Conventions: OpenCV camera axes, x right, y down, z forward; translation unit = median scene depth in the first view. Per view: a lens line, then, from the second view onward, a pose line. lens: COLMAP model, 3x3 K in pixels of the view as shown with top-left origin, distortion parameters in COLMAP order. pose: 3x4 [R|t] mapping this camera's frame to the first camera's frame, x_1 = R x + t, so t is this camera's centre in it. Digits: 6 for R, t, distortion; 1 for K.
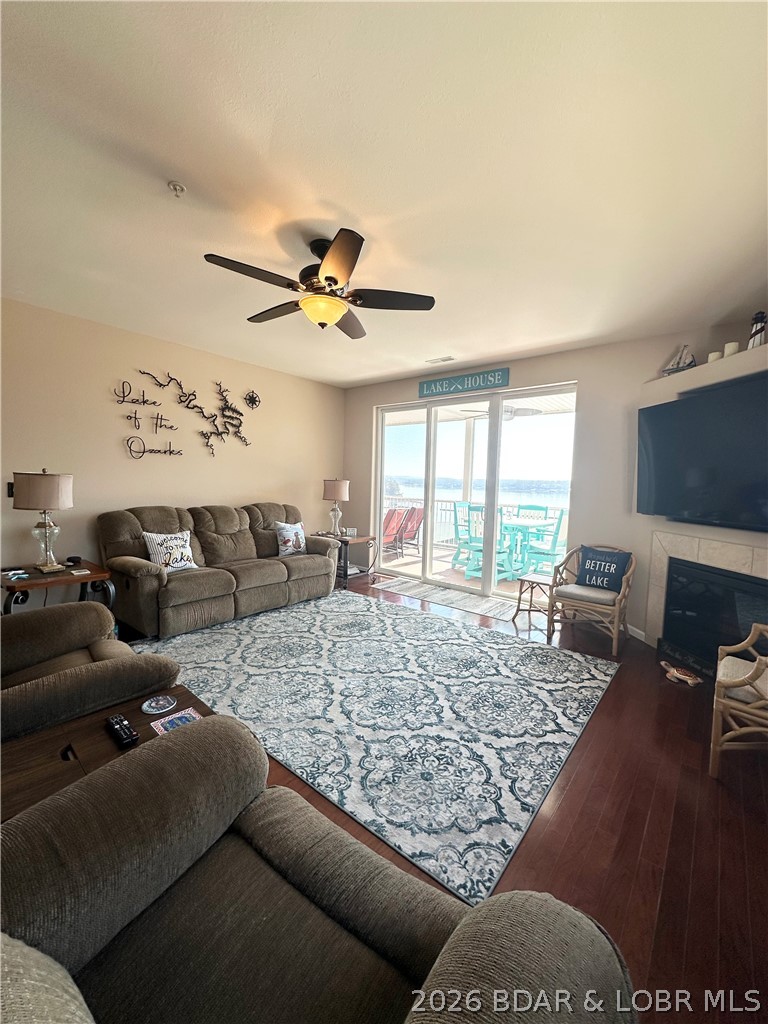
lens RADIAL K [[408.7, 0, 385.0], [0, 408.7, 512.1], [0, 0, 1]] dist [-0.000600, -0.000071]
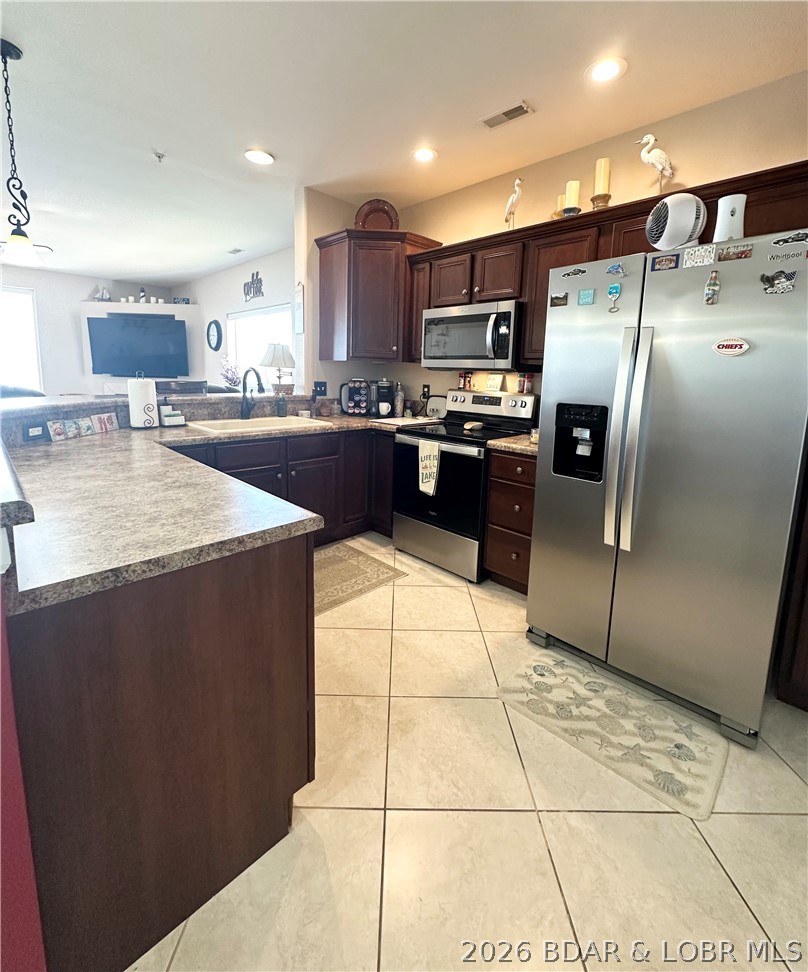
lens RADIAL K [[427.2, 0, 412.9], [0, 427.2, 435.7], [0, 0, 1]] dist [-0.000632, -0.000105]
pose [[0.078343, -0.170100, 0.982308, -1.306506], [0.048990, 0.984803, 0.166625, 0.028085], [-0.995722, 0.035069, 0.085486, -0.649271]]
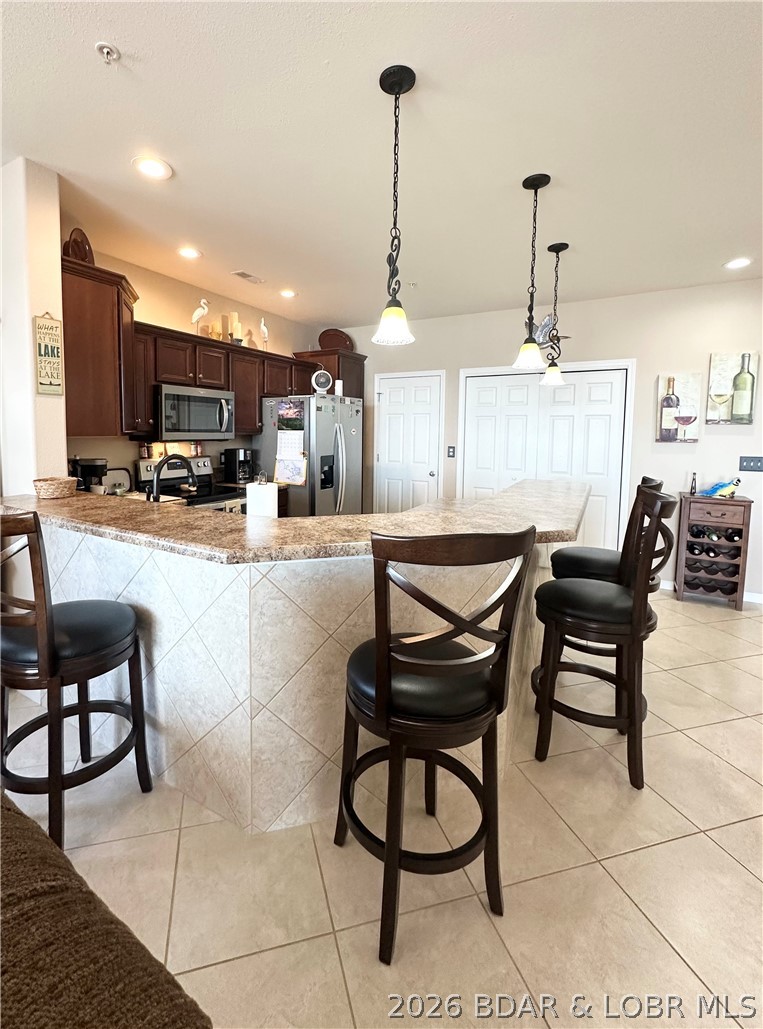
lens RADIAL K [[457.6, 0, 339.8], [0, 457.6, 461.8], [0, 0, 1]] dist [-0.000155, -0.000214]
pose [[-0.985744, -0.028206, -0.165874, -0.579181], [-0.051998, 0.988658, 0.140895, -0.077310], [0.160018, 0.147512, -0.976030, 0.456178]]
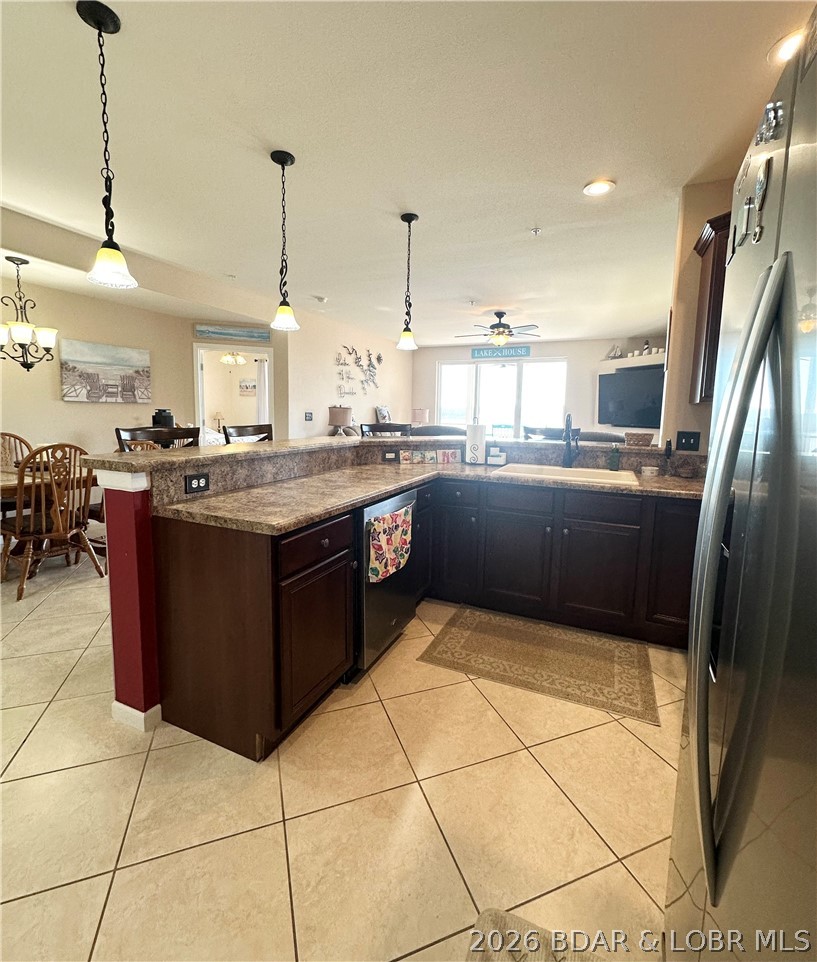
lens RADIAL K [[437.2, 0, 409.5], [0, 437.2, 461.5], [0, 0, 1]] dist [-0.000059, -0.000667]
pose [[0.964430, -0.040078, 0.261281, -0.976894], [0.028453, 0.998436, 0.048126, 0.062975], [-0.262801, -0.038980, 0.964062, -0.989491]]
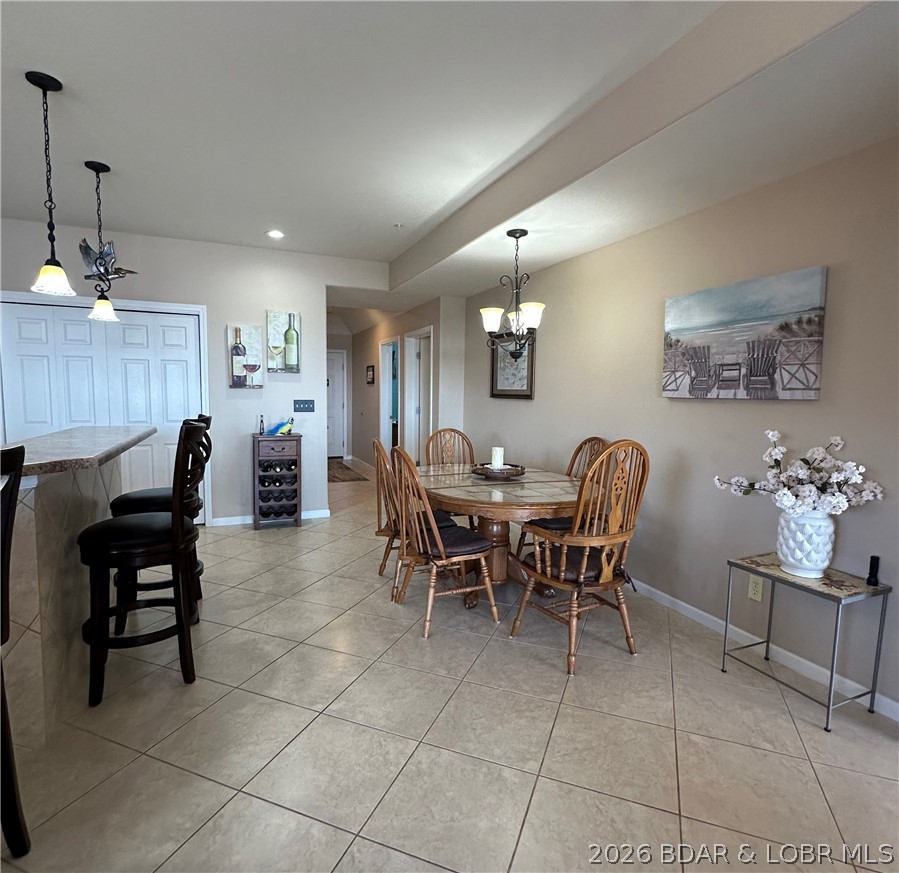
lens RADIAL K [[518.2, 0, 449.1], [0, 518.2, 439.0], [0, 0, 1]] dist [0.007066, -0.002107]
pose [[-0.453407, 0.041265, -0.890348, -0.579621], [-0.098437, 0.990499, 0.096035, -0.059988], [0.885851, 0.131186, -0.445037, 0.618458]]
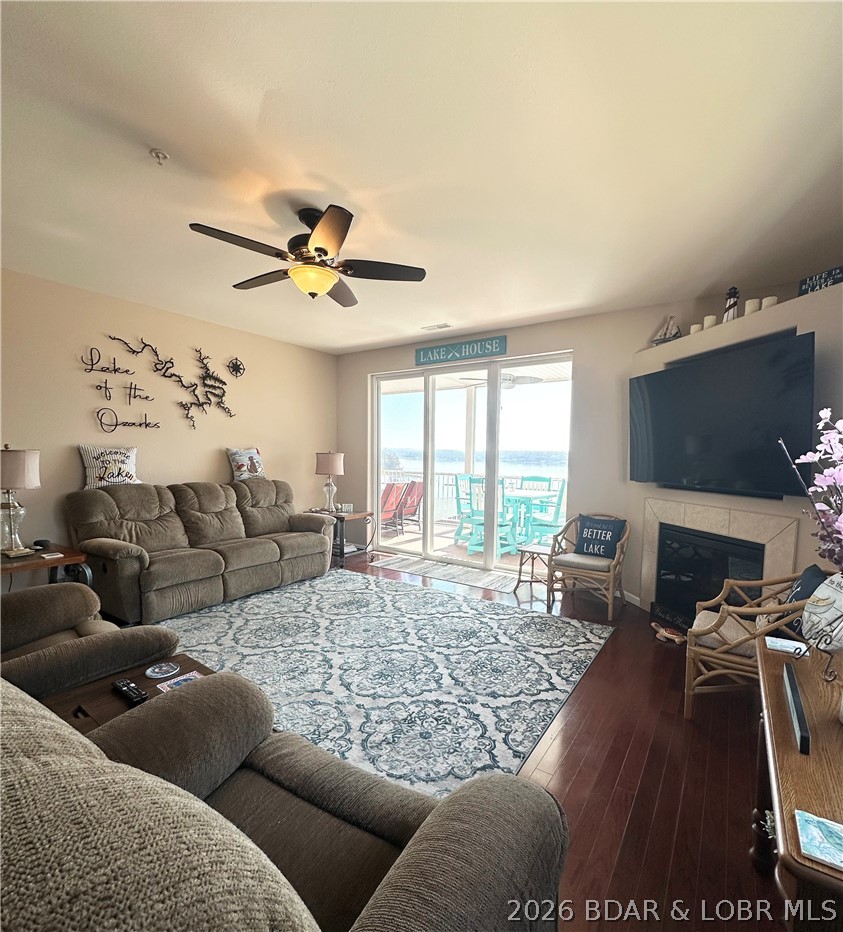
lens RADIAL K [[448.4, 0, 422.5], [0, 448.4, 491.0], [0, 0, 1]] dist [0.000089, 0.000699]
pose [[0.996155, -0.021234, 0.084996, 0.006068], [0.020710, 0.999761, 0.007041, 0.009476], [-0.085126, -0.005254, 0.996356, -0.073652]]
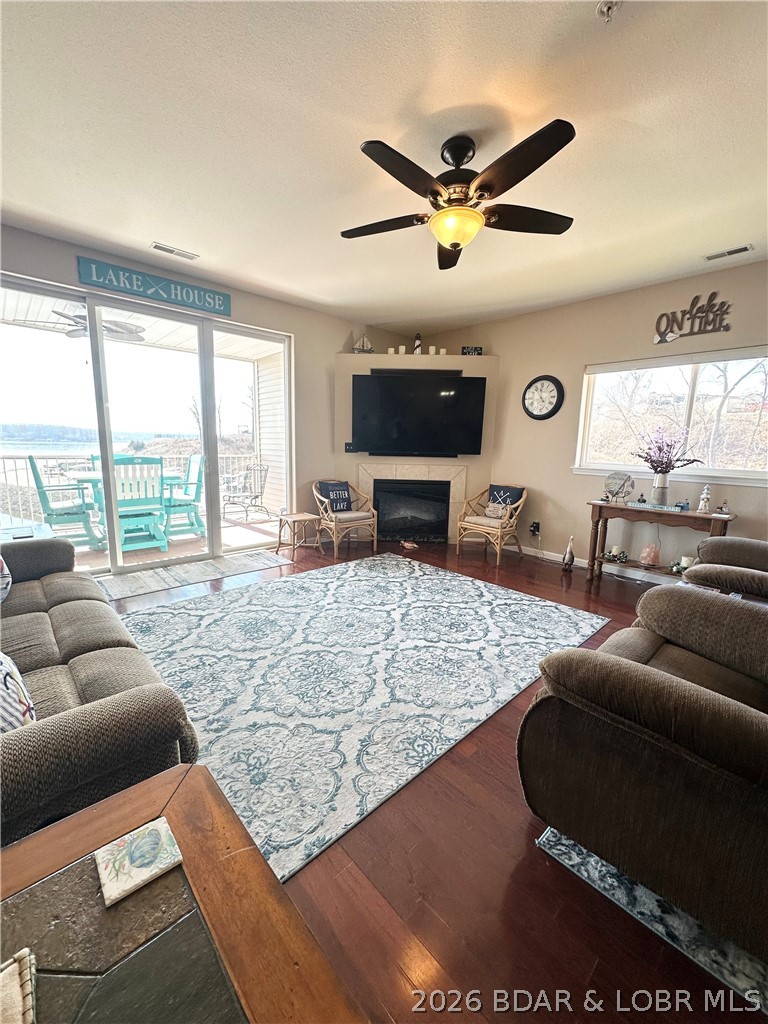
lens RADIAL K [[408.7, 0, 385.1], [0, 408.7, 511.2], [0, 0, 1]] dist [-0.000600, -0.000071]
pose [[0.123664, -0.190039, 0.973957, -0.800511], [0.055025, 0.981294, 0.184484, -0.052552], [-0.990797, 0.030778, 0.131808, 0.747881]]
